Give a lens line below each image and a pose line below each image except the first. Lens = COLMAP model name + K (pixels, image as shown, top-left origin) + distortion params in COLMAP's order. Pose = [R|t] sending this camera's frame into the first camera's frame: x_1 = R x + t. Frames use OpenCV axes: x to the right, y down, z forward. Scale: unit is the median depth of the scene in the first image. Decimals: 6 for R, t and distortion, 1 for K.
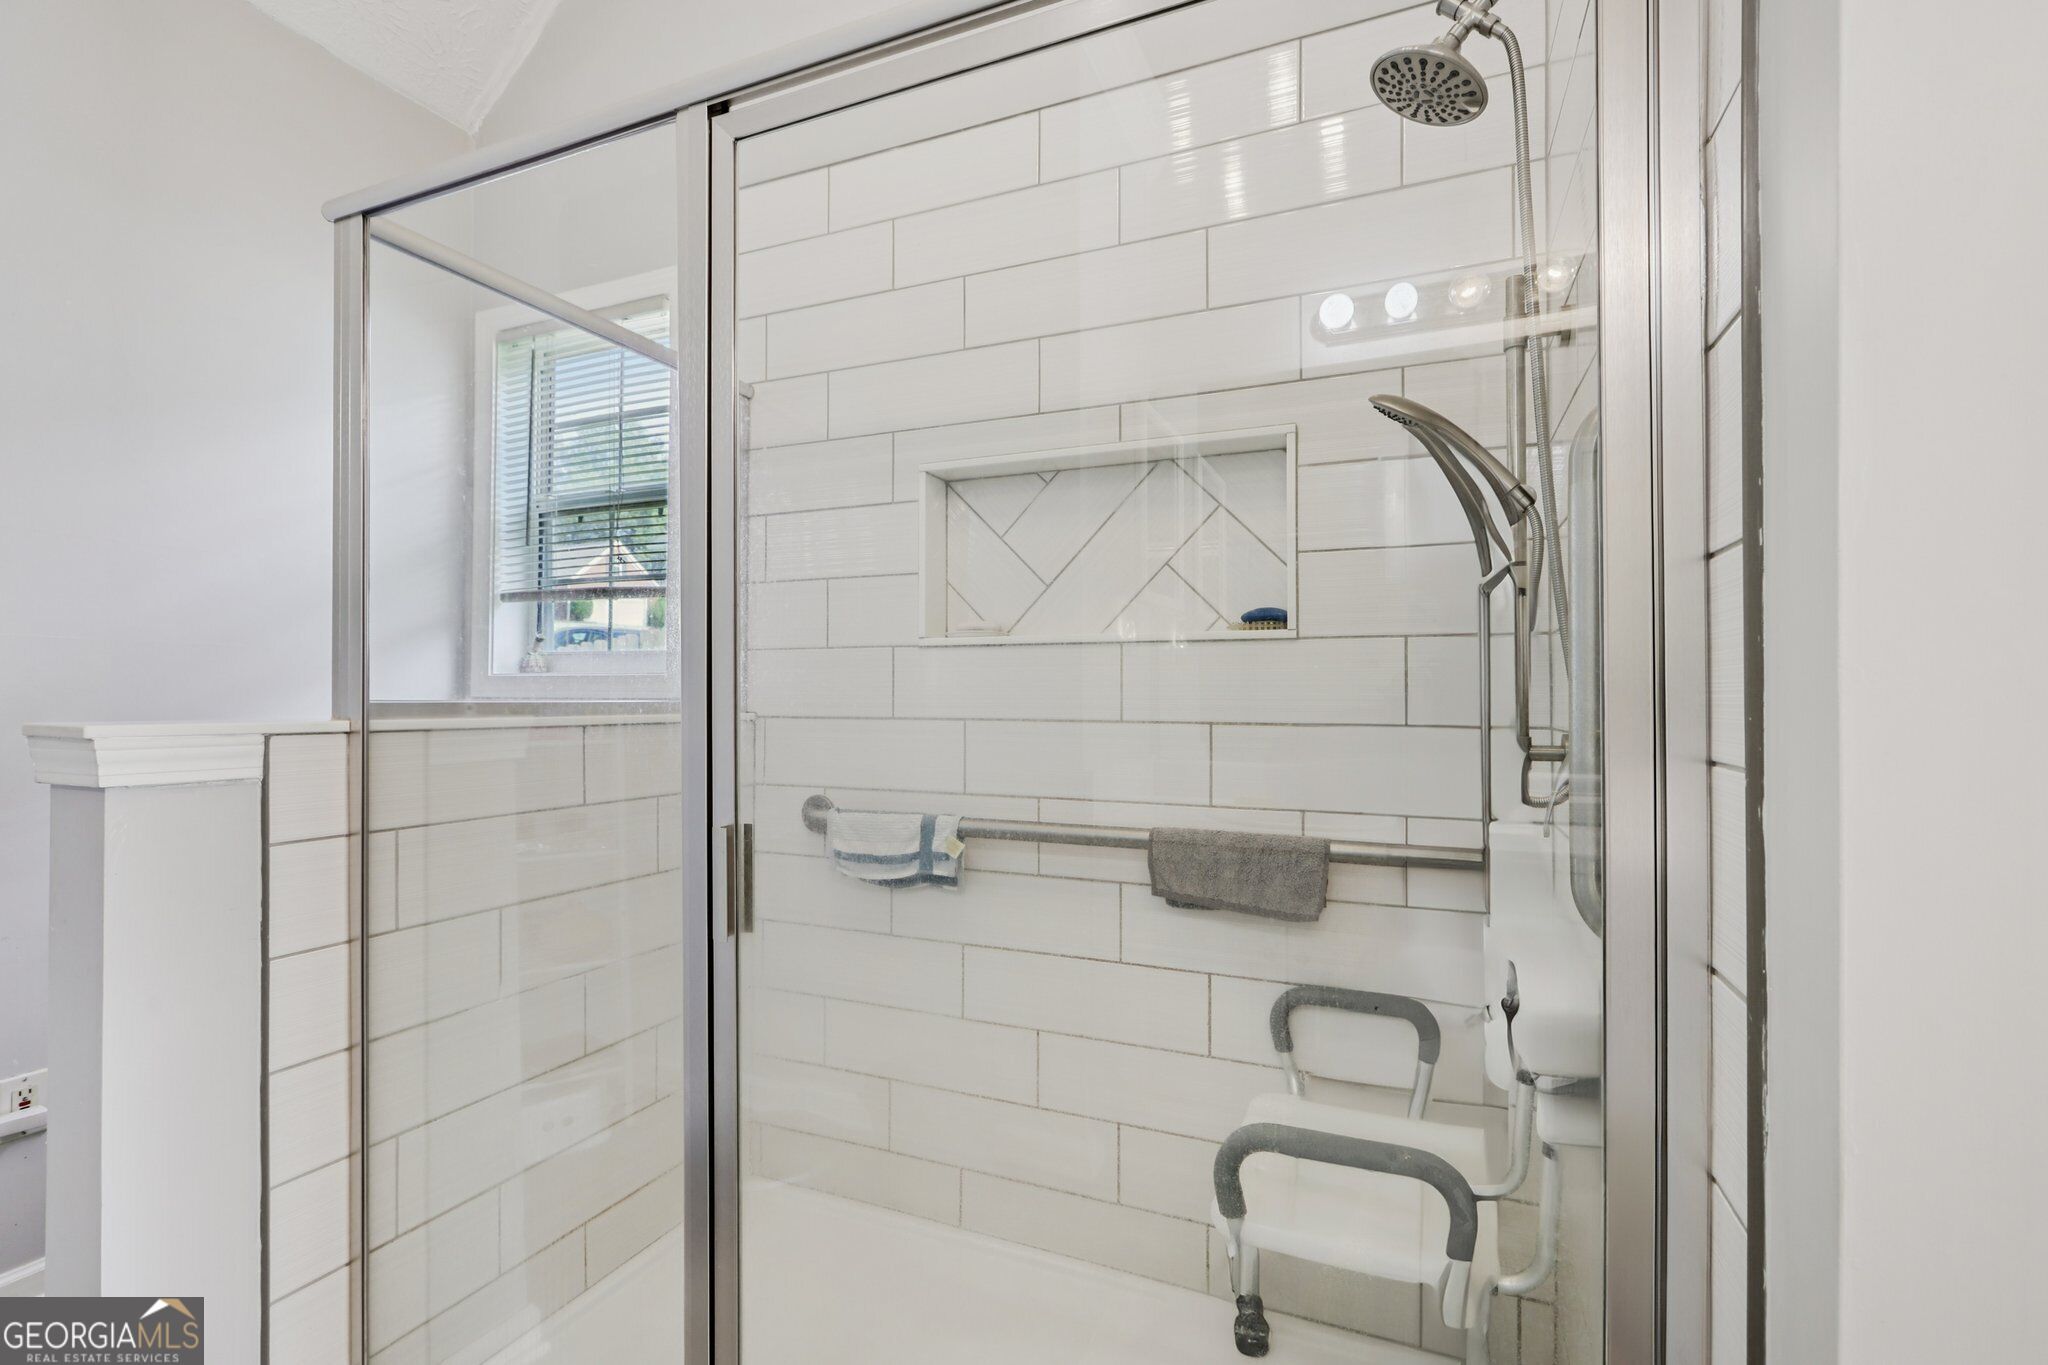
lens RADIAL K [[933.0, 0, 1022.8], [0, 933.0, 687.3], [0, 0, 1]] dist [0.002213, 0.000153]
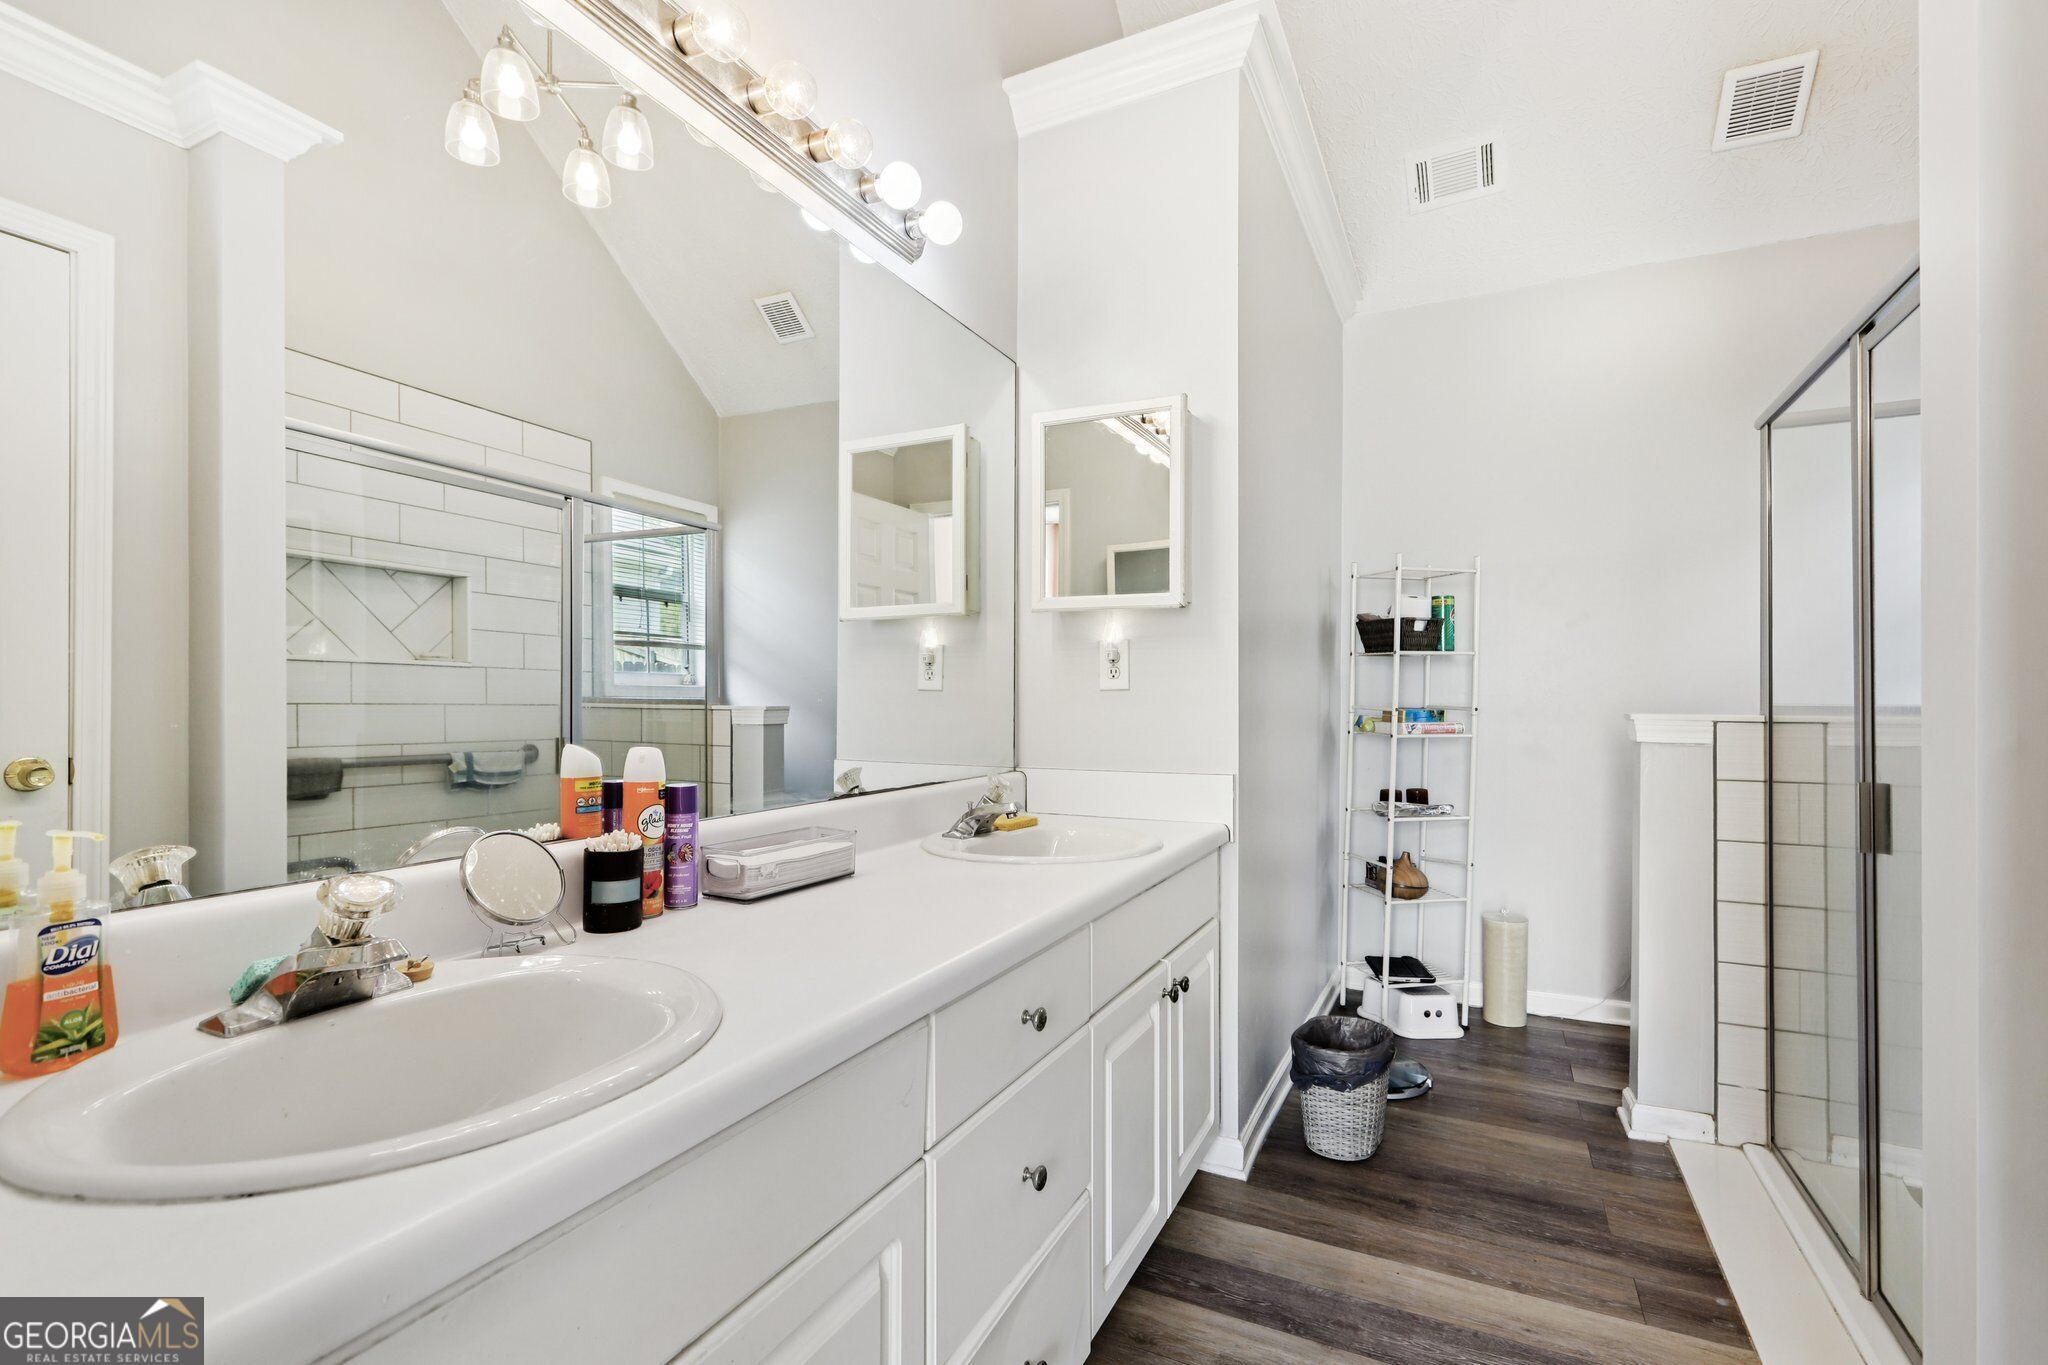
lens RADIAL K [[933.0, 0, 1023.3], [0, 933.0, 692.2], [0, 0, 1]] dist [0.002213, 0.000153]
pose [[-0.046870, -0.005336, -0.998887, 1.126936], [0.004931, 0.999972, -0.005573, -0.004518], [0.998889, -0.005187, -0.046842, -0.299693]]
